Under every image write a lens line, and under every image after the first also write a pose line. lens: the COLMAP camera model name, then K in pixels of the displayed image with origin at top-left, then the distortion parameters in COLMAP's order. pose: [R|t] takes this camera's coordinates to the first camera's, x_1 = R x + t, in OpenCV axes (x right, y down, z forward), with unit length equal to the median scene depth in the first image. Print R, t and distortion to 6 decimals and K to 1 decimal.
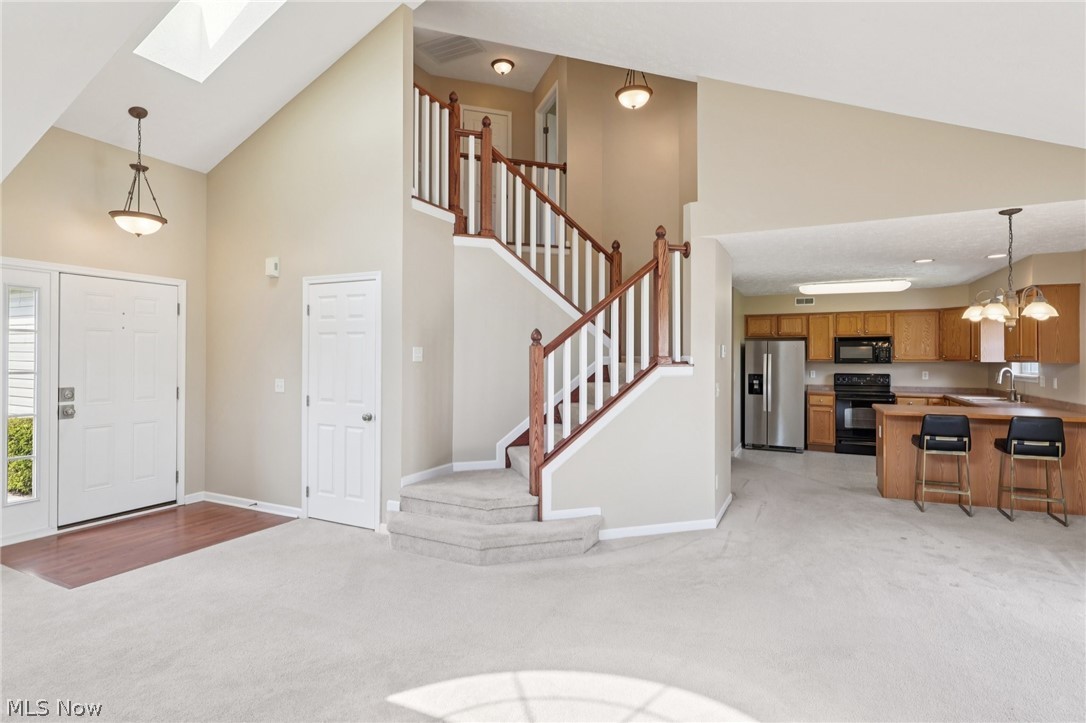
lens RADIAL K [[555.6, 0, 540.2], [0, 555.6, 356.1], [0, 0, 1]] dist [-0.002333, 0.001784]
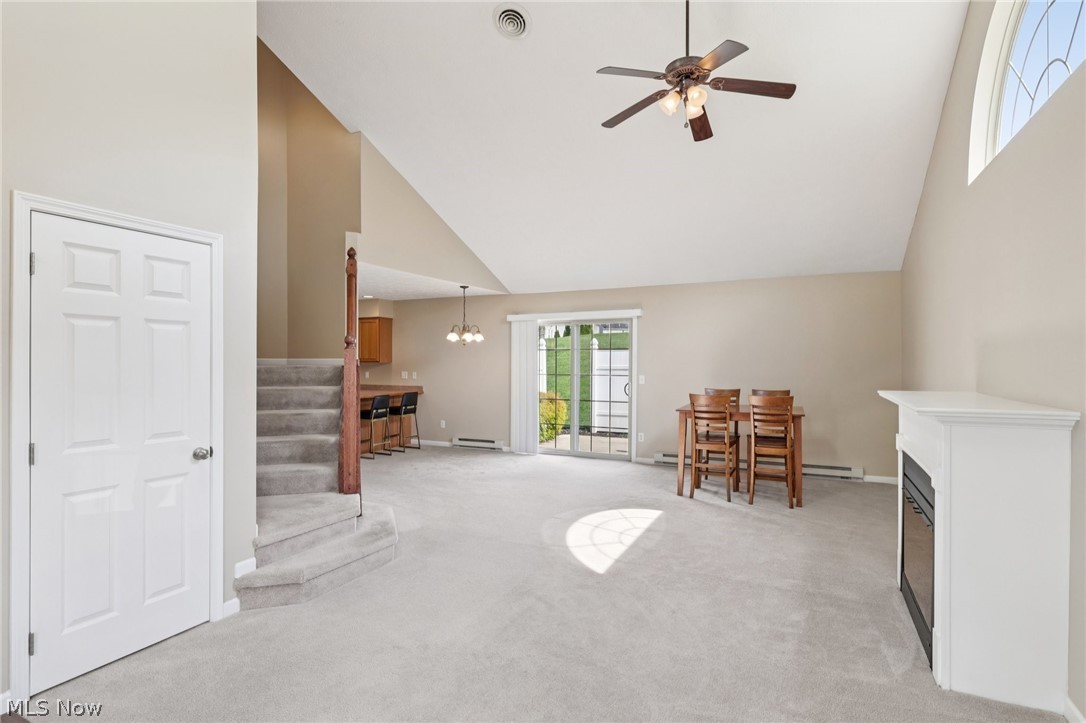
lens RADIAL K [[551.7, 0, 542.6], [0, 551.7, 362.8], [0, 0, 1]] dist [-0.000462, 0.000164]
pose [[-0.001903, -0.008194, 0.999965, -0.943741], [-0.003150, 0.999962, 0.008188, -0.003244], [-0.999993, -0.003134, -0.001929, 0.593629]]
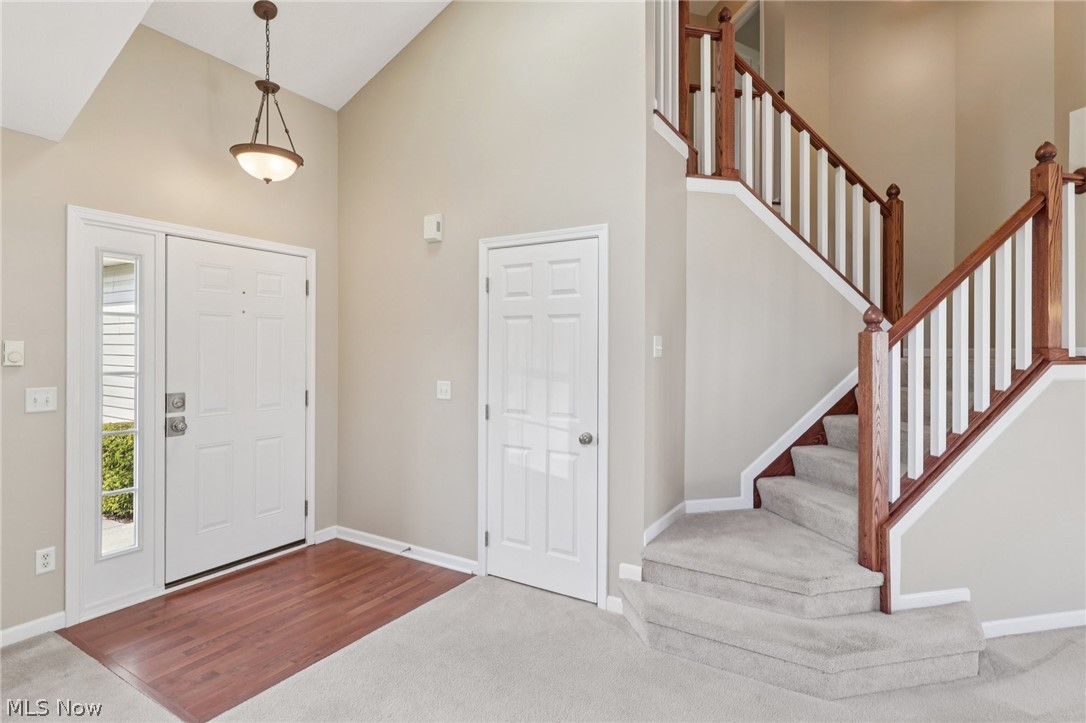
lens RADIAL K [[560.8, 0, 542.1], [0, 560.8, 351.6], [0, 0, 1]] dist [0.000599, 0.000045]
pose [[0.995235, -0.001454, -0.097492, -0.292821], [0.001939, 0.999986, 0.004882, -0.000522], [0.097484, -0.005048, 0.995224, 0.304811]]
